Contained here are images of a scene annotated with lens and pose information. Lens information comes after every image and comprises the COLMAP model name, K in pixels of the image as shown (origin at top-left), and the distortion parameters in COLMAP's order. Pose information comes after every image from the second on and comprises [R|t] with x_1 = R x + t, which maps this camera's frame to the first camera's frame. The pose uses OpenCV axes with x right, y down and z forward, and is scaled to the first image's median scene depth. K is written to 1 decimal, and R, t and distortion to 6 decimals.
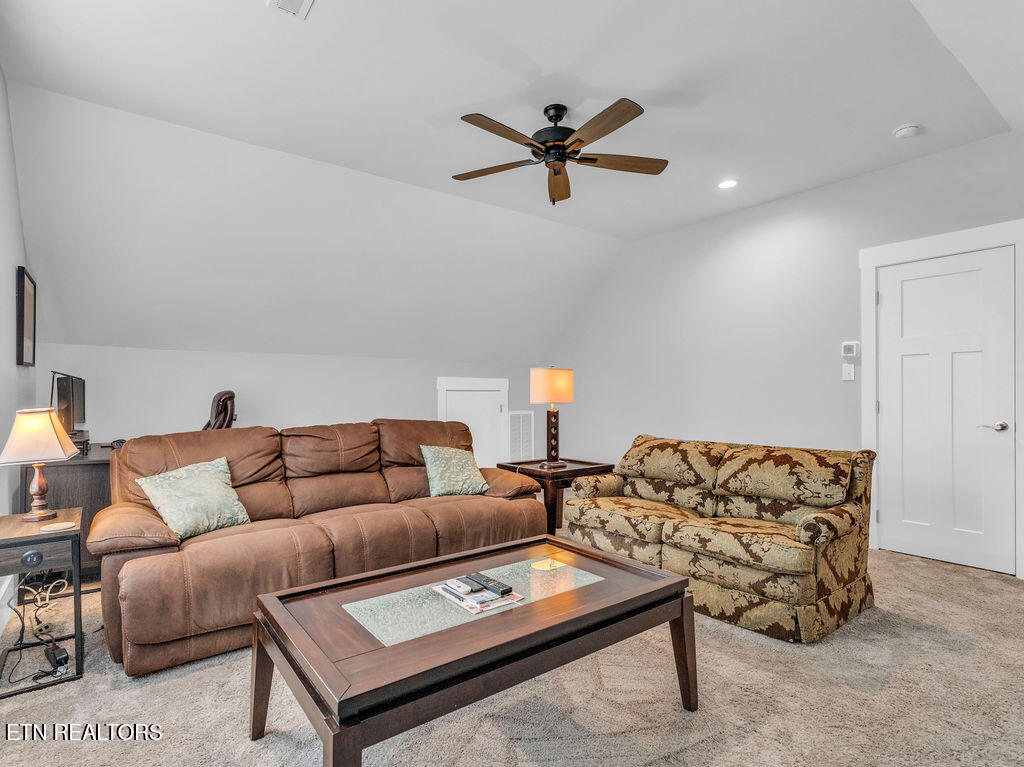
lens RADIAL K [[535.8, 0, 512.0], [0, 535.8, 383.5], [0, 0, 1]] dist [-0.004469, -0.000789]
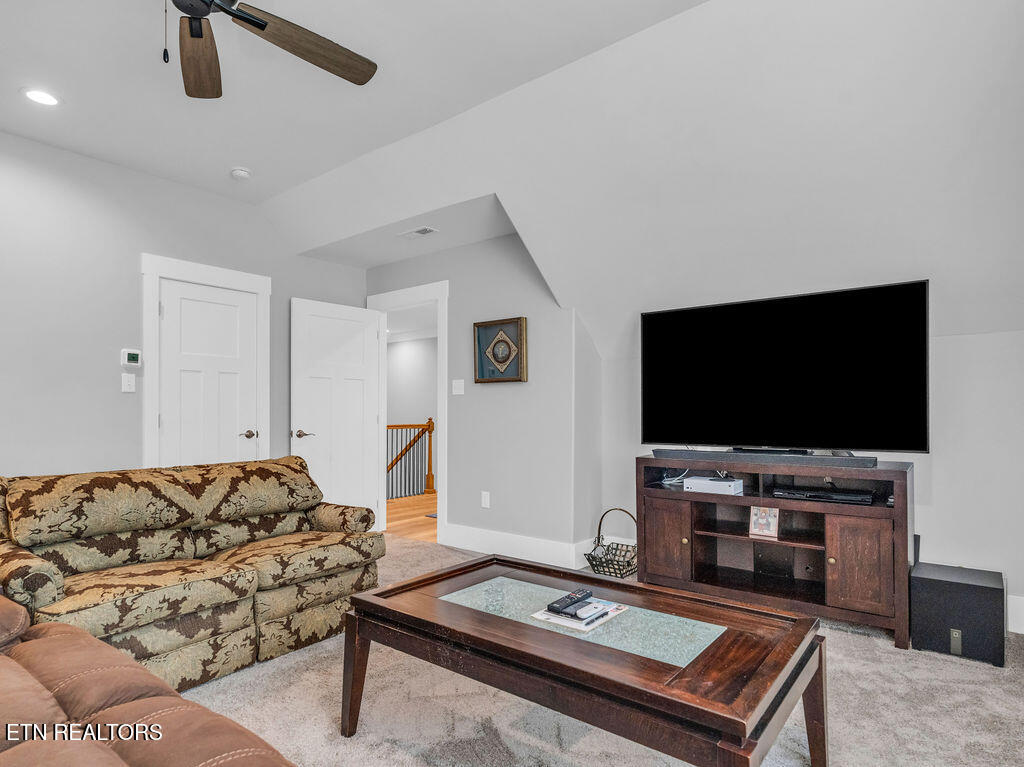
lens RADIAL K [[578.3, 0, 488.3], [0, 578.3, 409.9], [0, 0, 1]] dist [-0.003079, -0.000579]
pose [[-0.222070, 0.008431, 0.974994, -0.553248], [-0.018719, 0.999741, -0.012909, 0.030769], [-0.974851, -0.021117, -0.221855, 0.763171]]
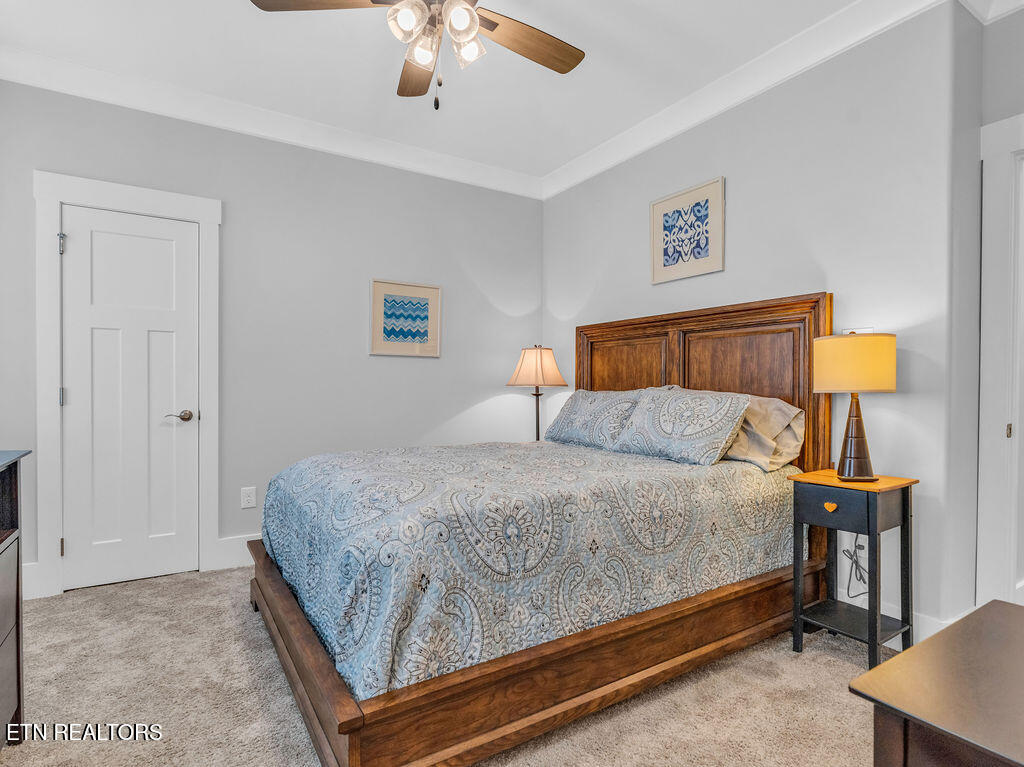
lens RADIAL K [[535.8, 0, 512.0], [0, 535.8, 383.5], [0, 0, 1]] dist [-0.004469, -0.000789]
pose [[0.093827, -0.010400, 0.995534, 0.017729], [-0.030756, 0.999438, 0.013339, -0.001800], [-0.995113, -0.031870, 0.093454, 0.370592]]
